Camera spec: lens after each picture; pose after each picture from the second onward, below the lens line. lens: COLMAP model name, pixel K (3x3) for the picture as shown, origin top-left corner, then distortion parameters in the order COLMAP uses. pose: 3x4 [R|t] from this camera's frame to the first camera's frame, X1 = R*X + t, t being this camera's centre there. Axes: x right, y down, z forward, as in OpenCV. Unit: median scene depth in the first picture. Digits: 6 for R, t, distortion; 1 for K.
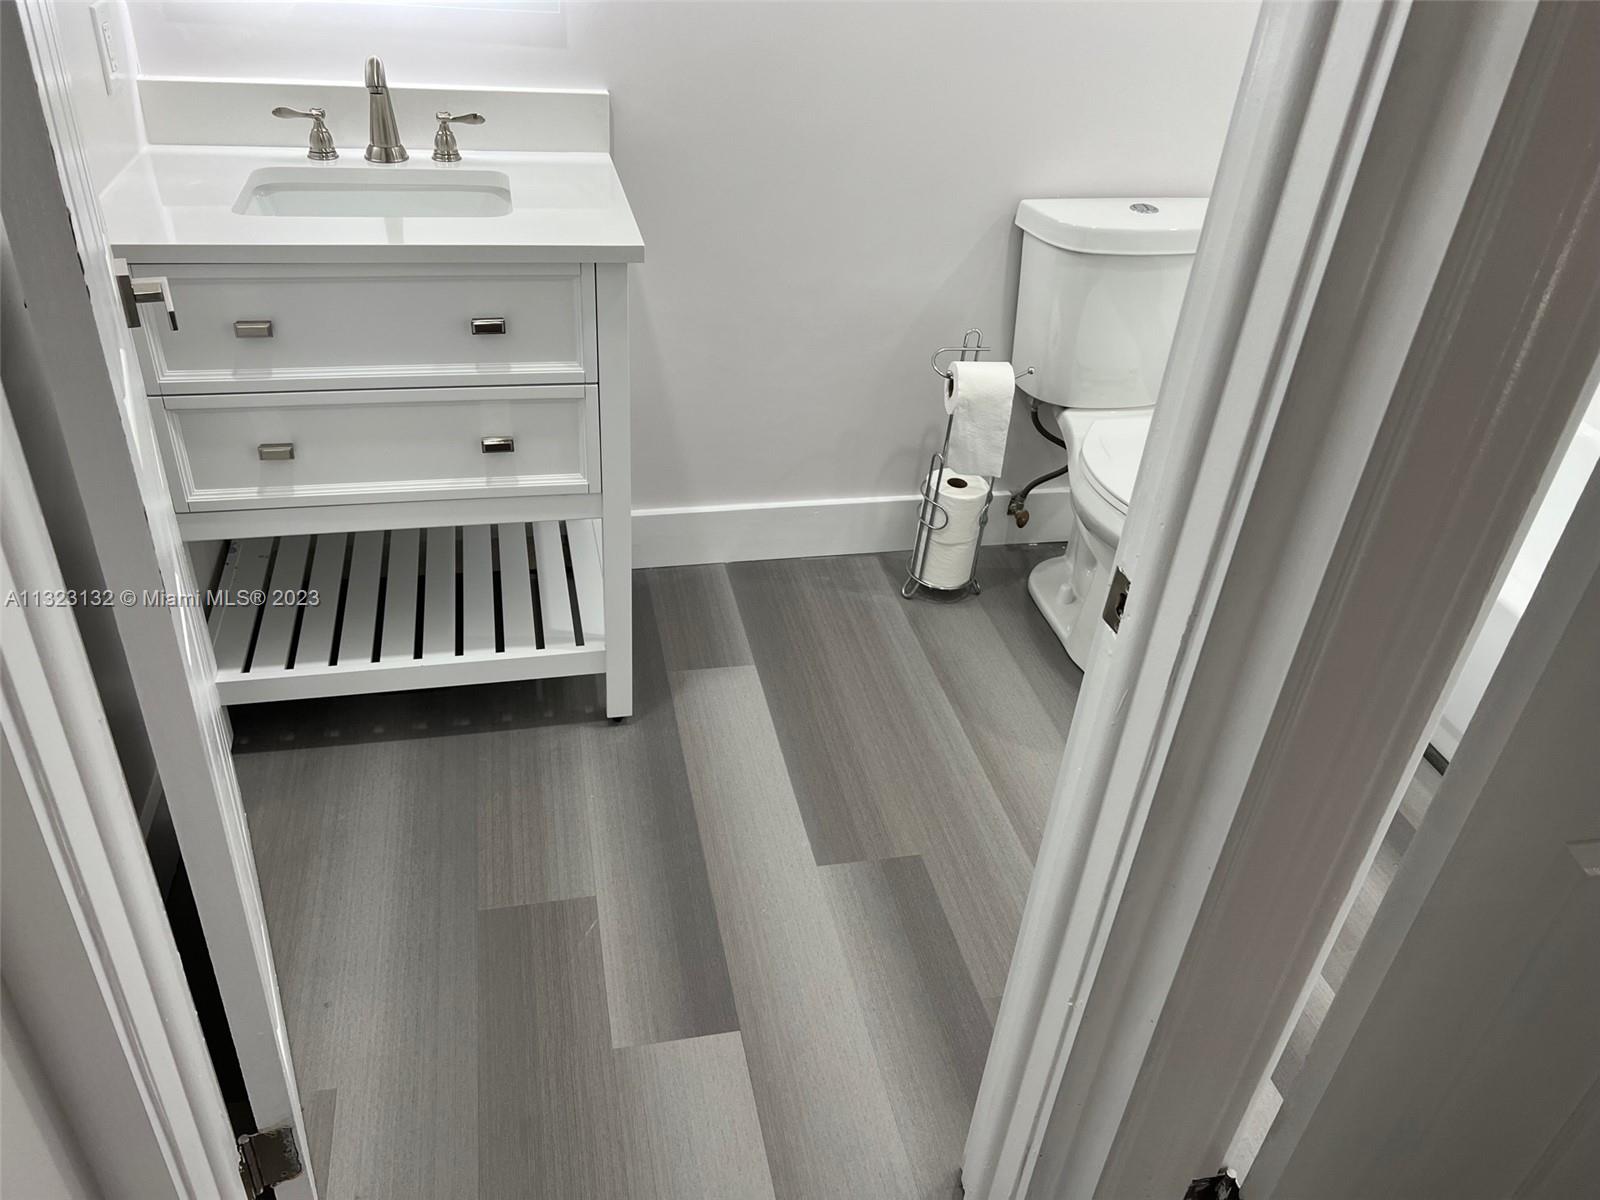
lens RADIAL K [[1186.6, 0, 800.0], [0, 1186.6, 600.0], [0, 0, 1]] dist [0.083026, -0.103685]
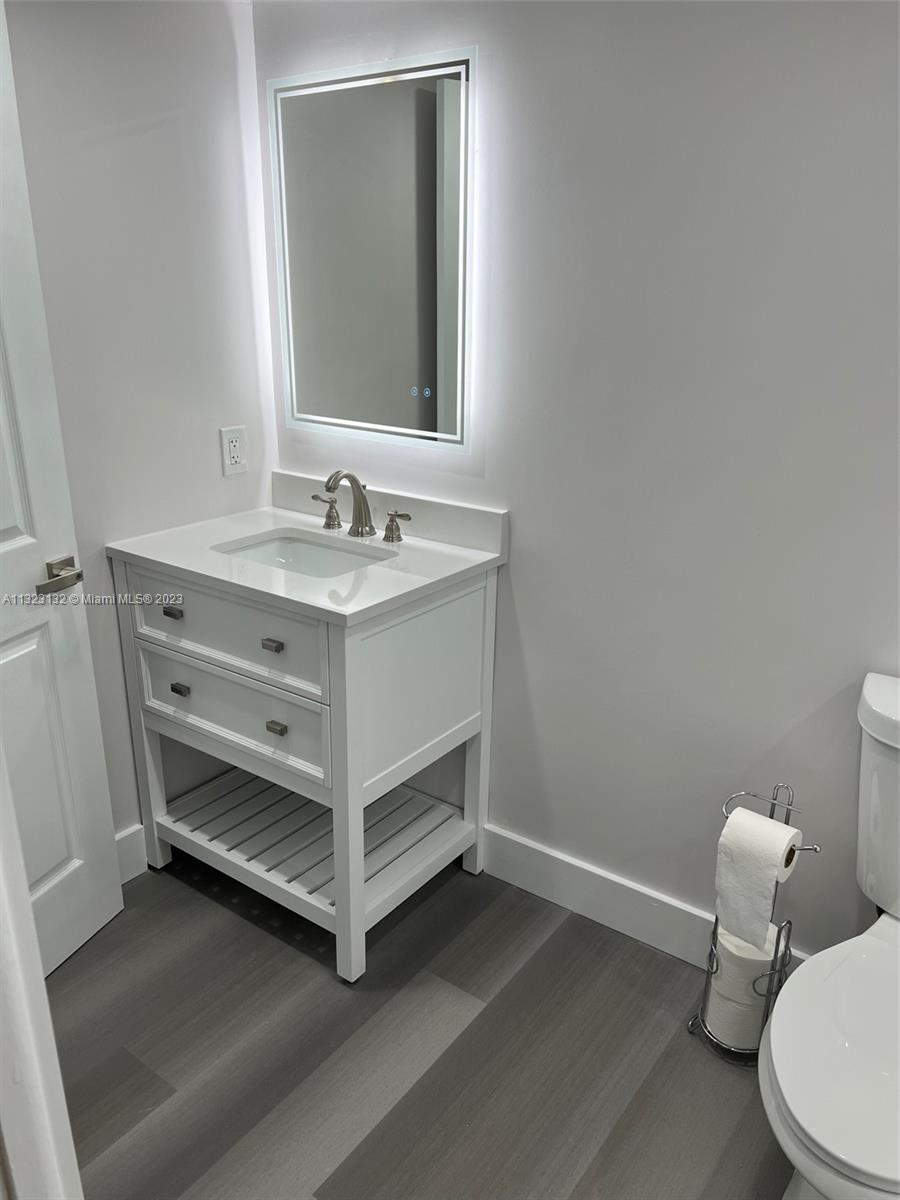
lens RADIAL K [[902.1, 0, 450.0], [0, 902.1, 600.0], [0, 0, 1]] dist [-0.013079, -0.002554]
pose [[0.647197, 0.190432, -0.738154, 0.565169], [-0.393165, 0.912962, -0.109188, -0.212429], [0.653114, 0.360883, 0.665737, 0.357752]]
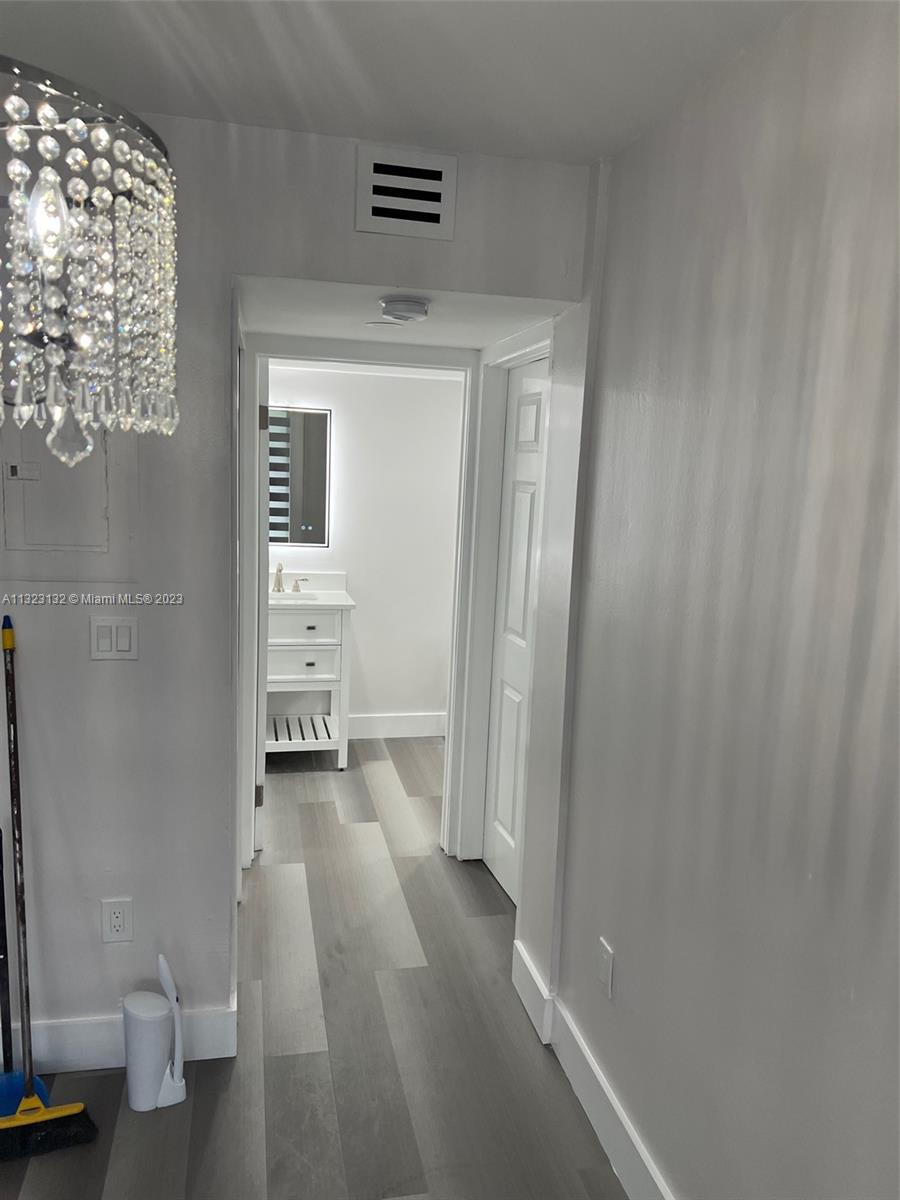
lens RADIAL K [[890.0, 0, 450.0], [0, 890.0, 600.0], [0, 0, 1]] dist [0.083026, -0.103685]
pose [[0.999454, -0.029830, -0.014211, 0.162531], [0.021211, 0.908992, -0.416273, 0.688716], [0.025335, 0.415745, 0.909128, -1.213723]]
